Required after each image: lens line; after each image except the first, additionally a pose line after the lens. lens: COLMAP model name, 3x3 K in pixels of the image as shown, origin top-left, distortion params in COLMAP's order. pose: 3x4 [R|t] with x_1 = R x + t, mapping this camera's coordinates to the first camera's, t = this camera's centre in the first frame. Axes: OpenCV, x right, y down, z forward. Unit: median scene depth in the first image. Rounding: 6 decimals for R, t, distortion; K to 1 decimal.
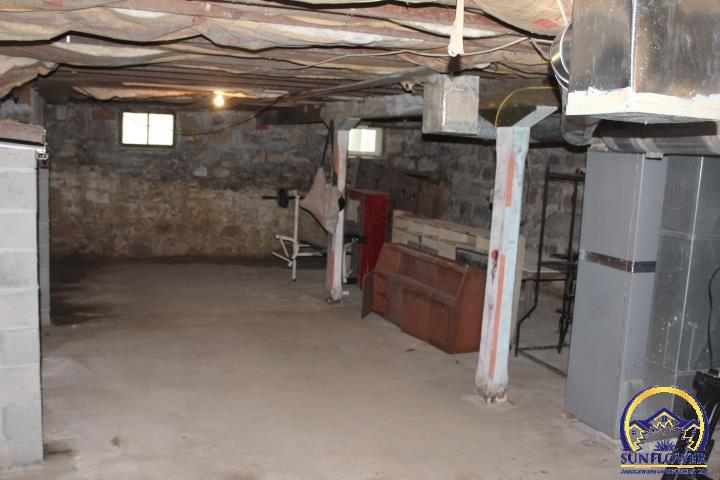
lens RADIAL K [[749.4, 0, 359.5], [0, 749.4, 240.8], [0, 0, 1]] dist [-0.029394, 0.000000]
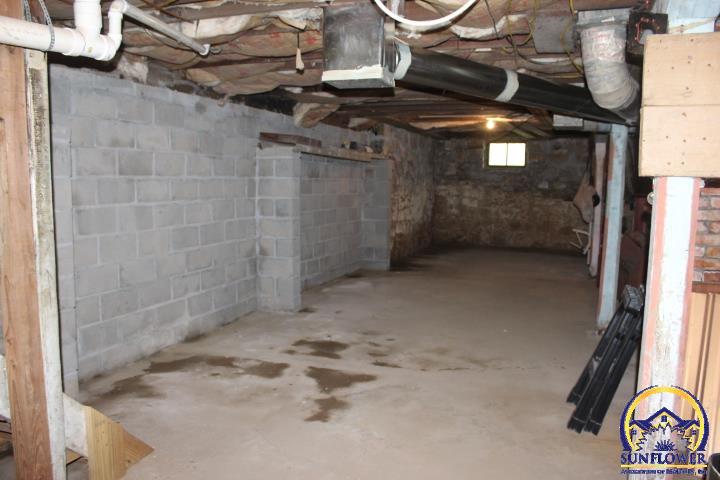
lens RADIAL K [[615.0, 0, 359.9], [0, 615.0, 240.6], [0, 0, 1]] dist [-0.099026, -0.002138]
pose [[0.760470, 0.039643, -0.648161, 0.253627], [-0.065377, 0.997737, -0.015682, 0.046418], [0.646073, 0.054301, 0.761341, -0.034588]]
